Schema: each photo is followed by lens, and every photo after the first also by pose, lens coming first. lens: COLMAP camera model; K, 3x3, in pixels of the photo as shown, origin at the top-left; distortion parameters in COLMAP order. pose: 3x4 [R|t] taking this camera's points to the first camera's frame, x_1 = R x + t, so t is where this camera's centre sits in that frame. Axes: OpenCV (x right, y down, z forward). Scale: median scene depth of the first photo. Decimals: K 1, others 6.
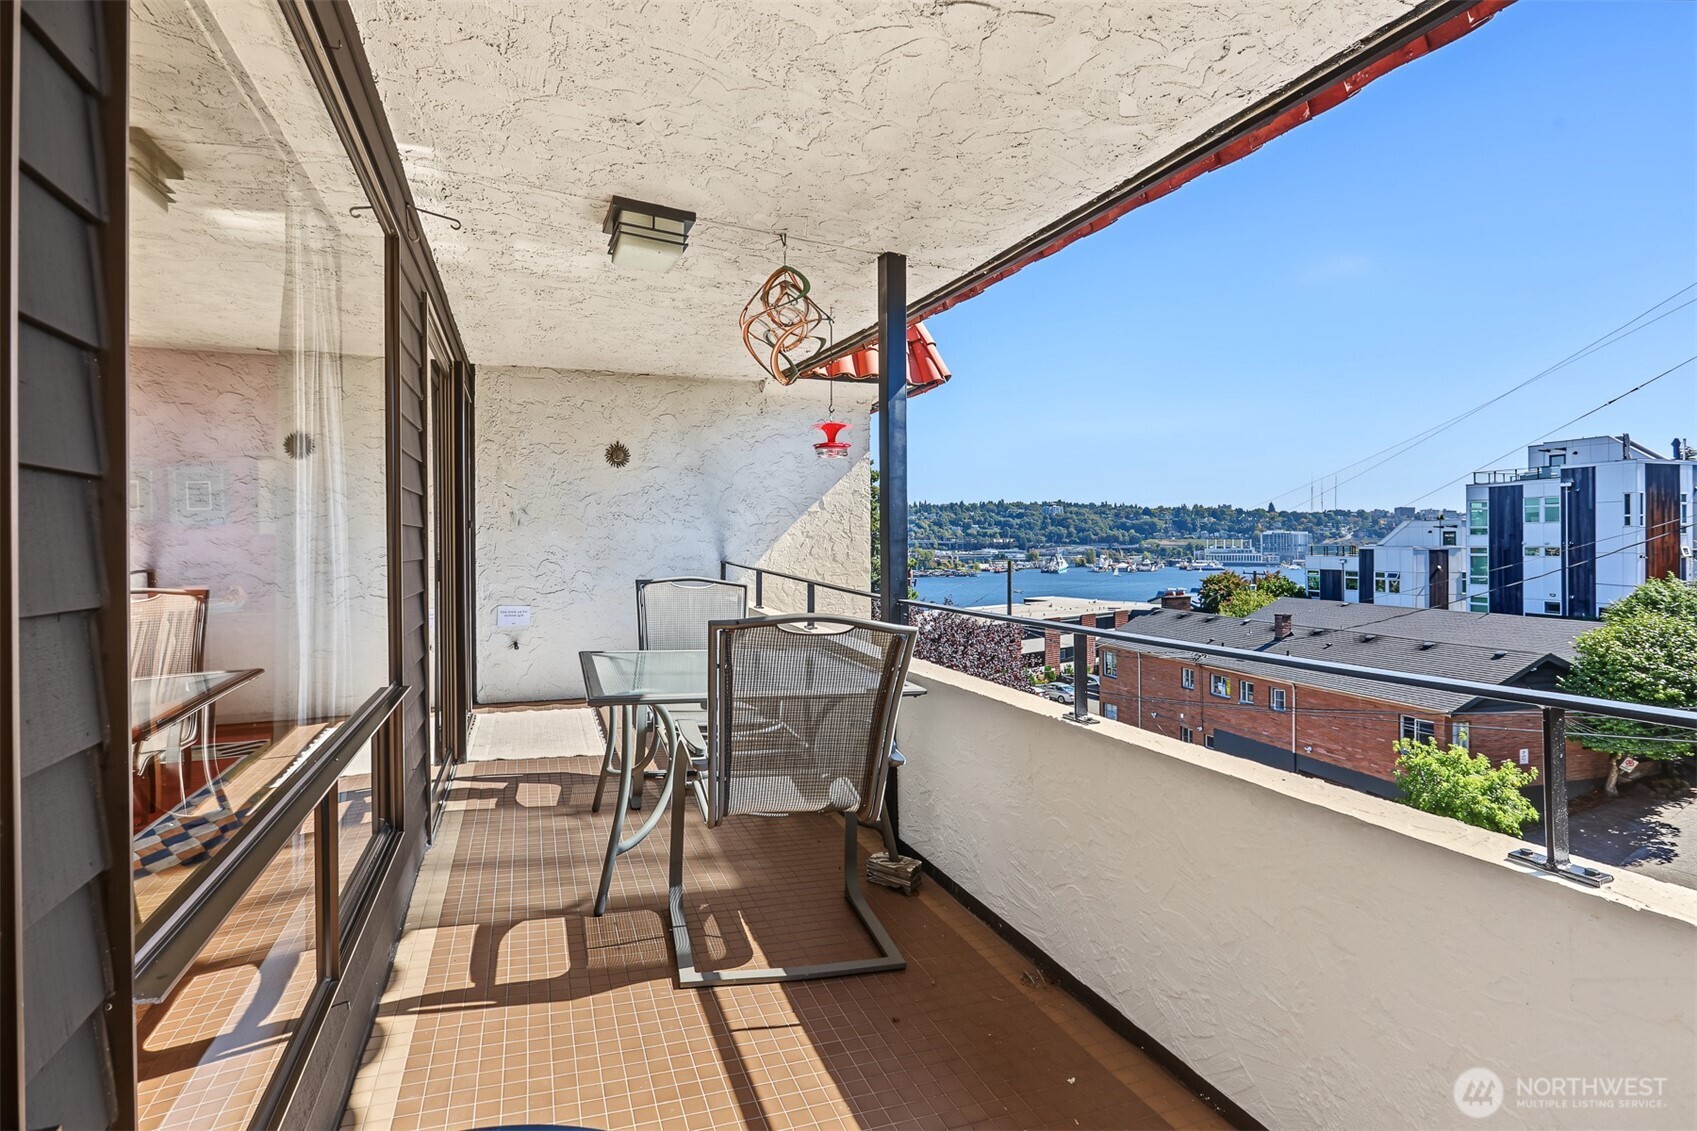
lens RADIAL K [[823.5, 0, 844.4], [0, 823.5, 551.6], [0, 0, 1]] dist [-0.003538, -0.000447]
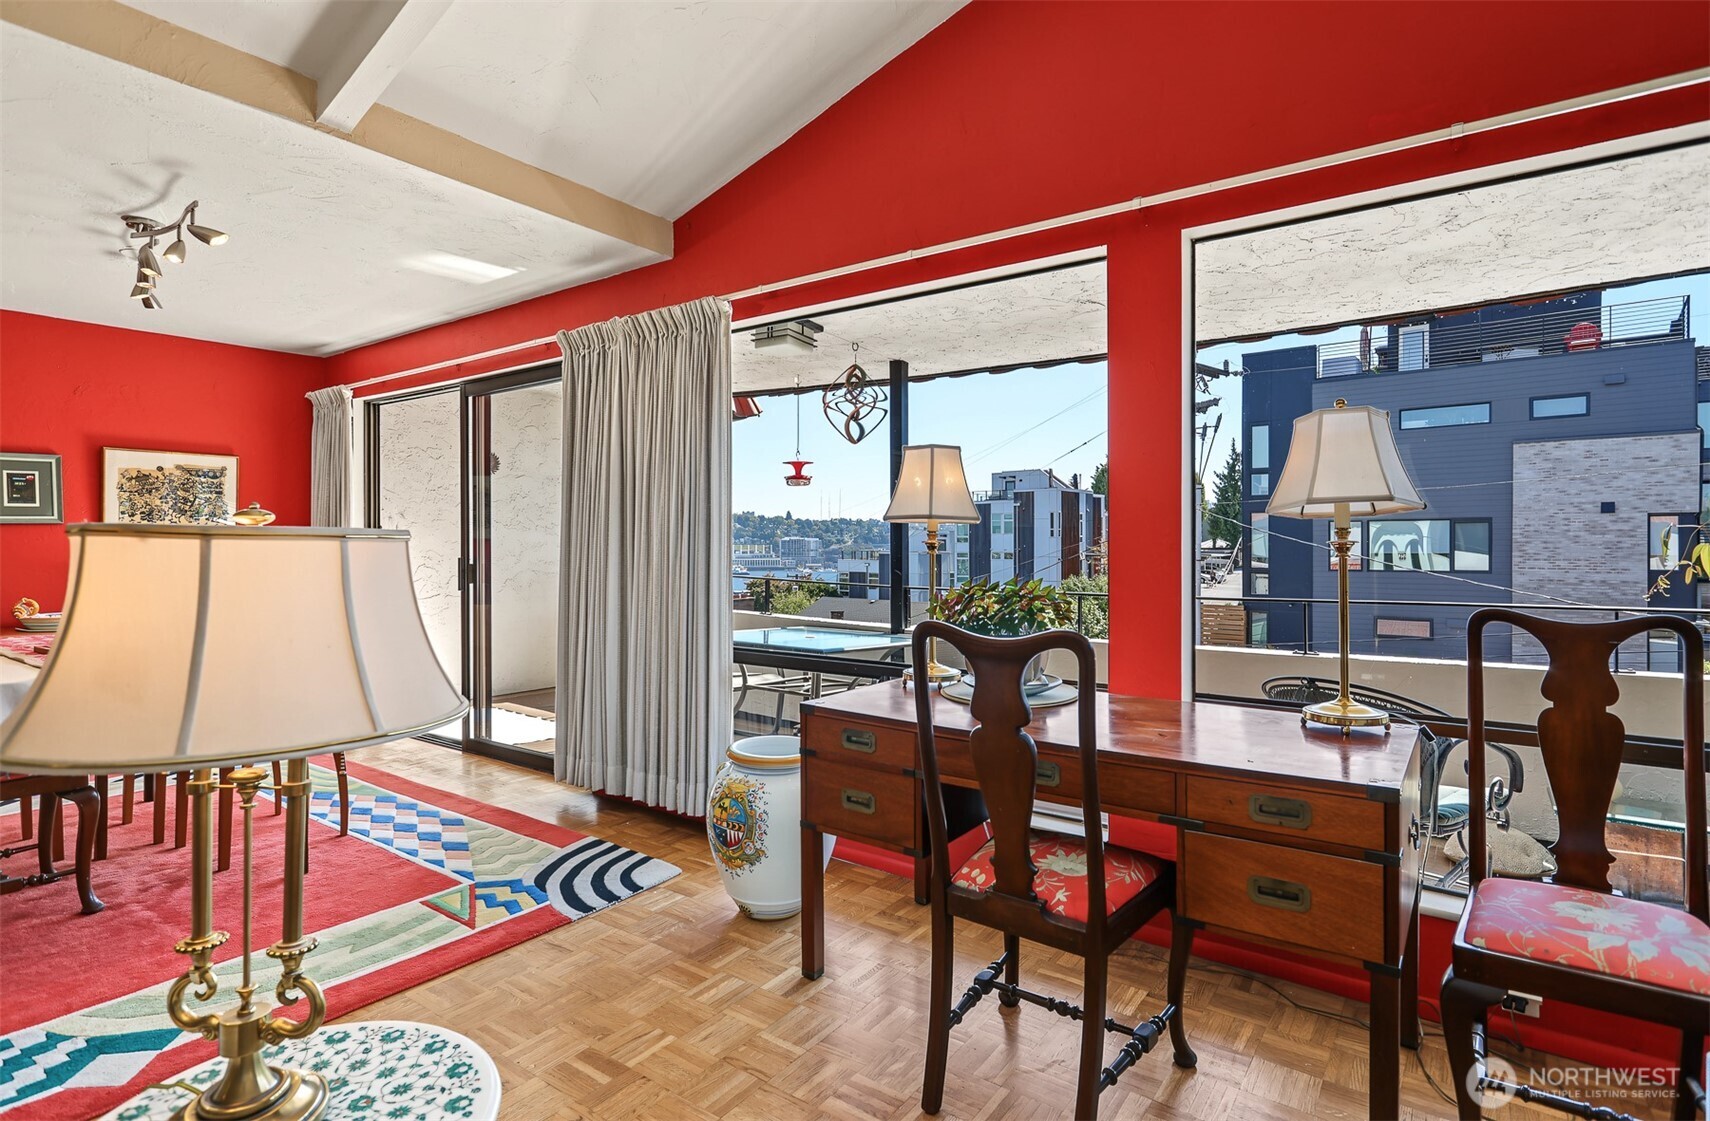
lens RADIAL K [[891.7, 0, 860.1], [0, 891.7, 554.5], [0, 0, 1]] dist [-0.002566, -0.000704]
pose [[0.830752, 0.000121, 0.556642, -0.116577], [0.001184, 0.999997, -0.001985, 0.000002], [-0.556641, 0.002308, 0.830750, -0.041707]]
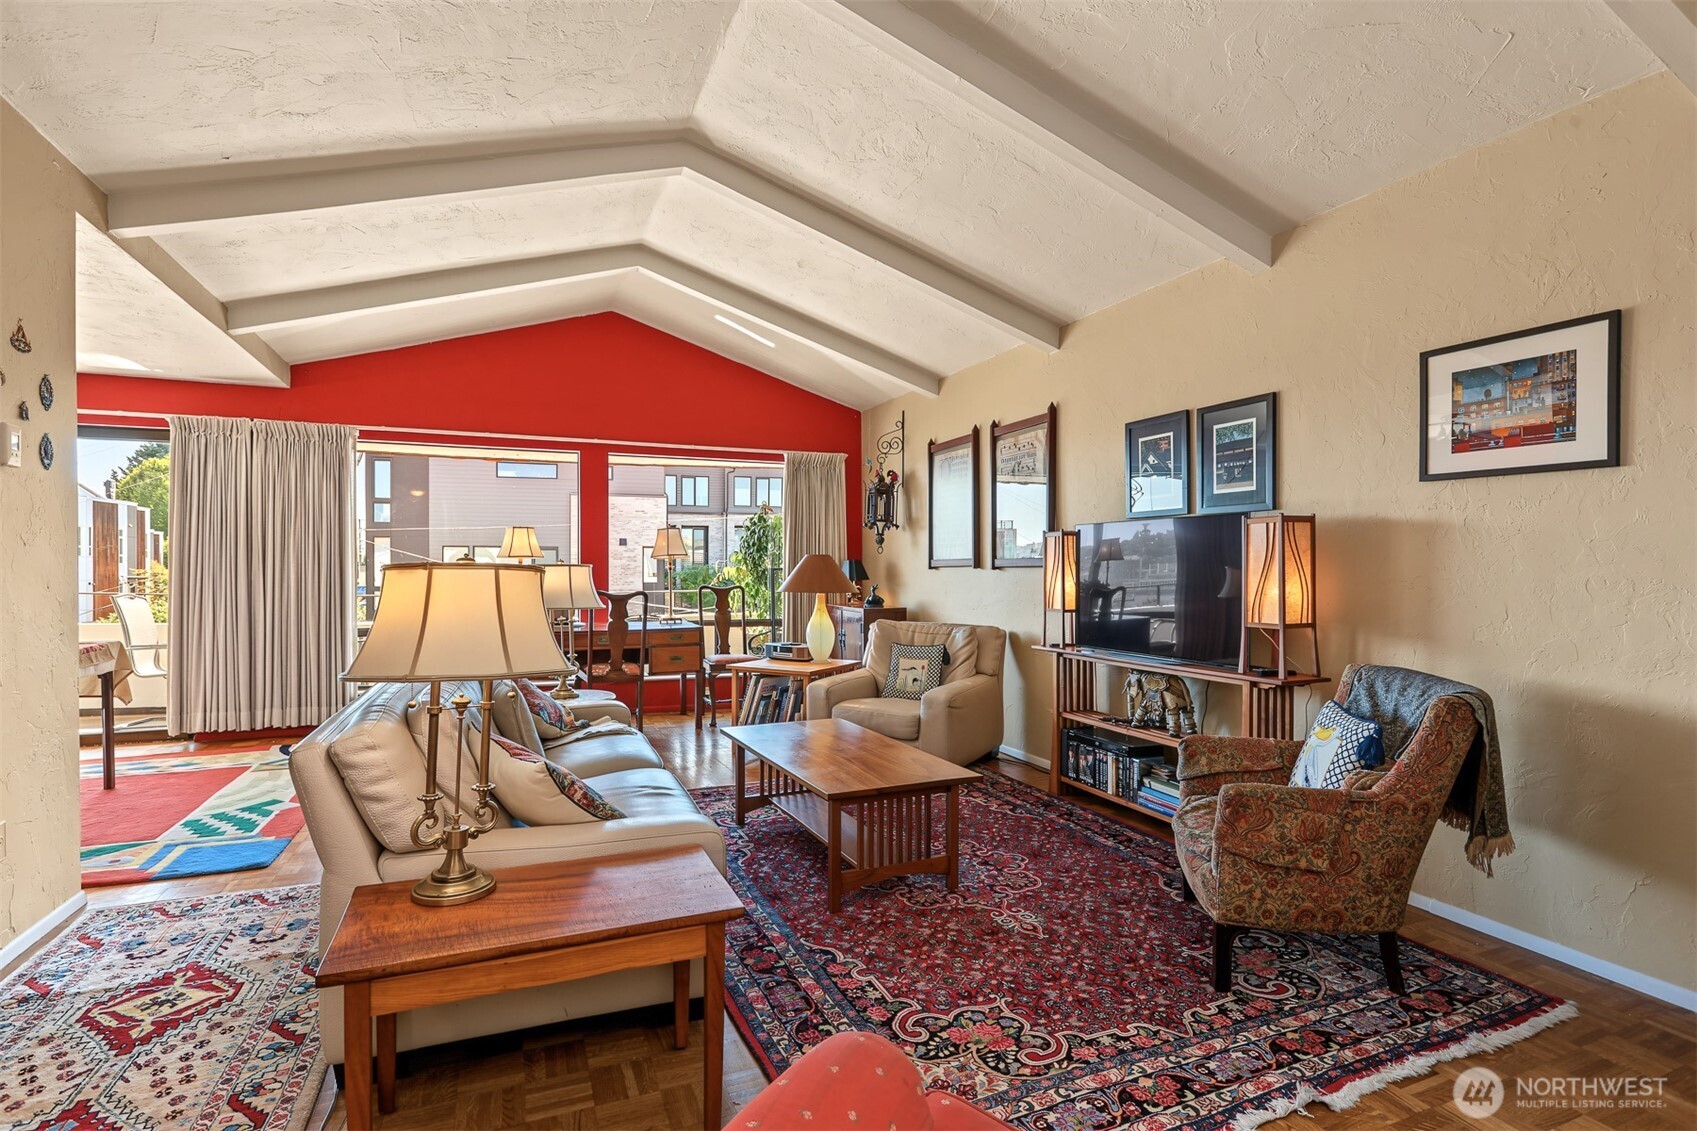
lens RADIAL K [[823.5, 0, 851.0], [0, 823.5, 569.4], [0, 0, 1]] dist [-0.003538, -0.000447]
pose [[-0.008939, 0.002921, 0.999956, -0.168996], [0.010220, 0.999944, -0.002830, 0.000405], [-0.999908, 0.010194, -0.008968, -0.044401]]
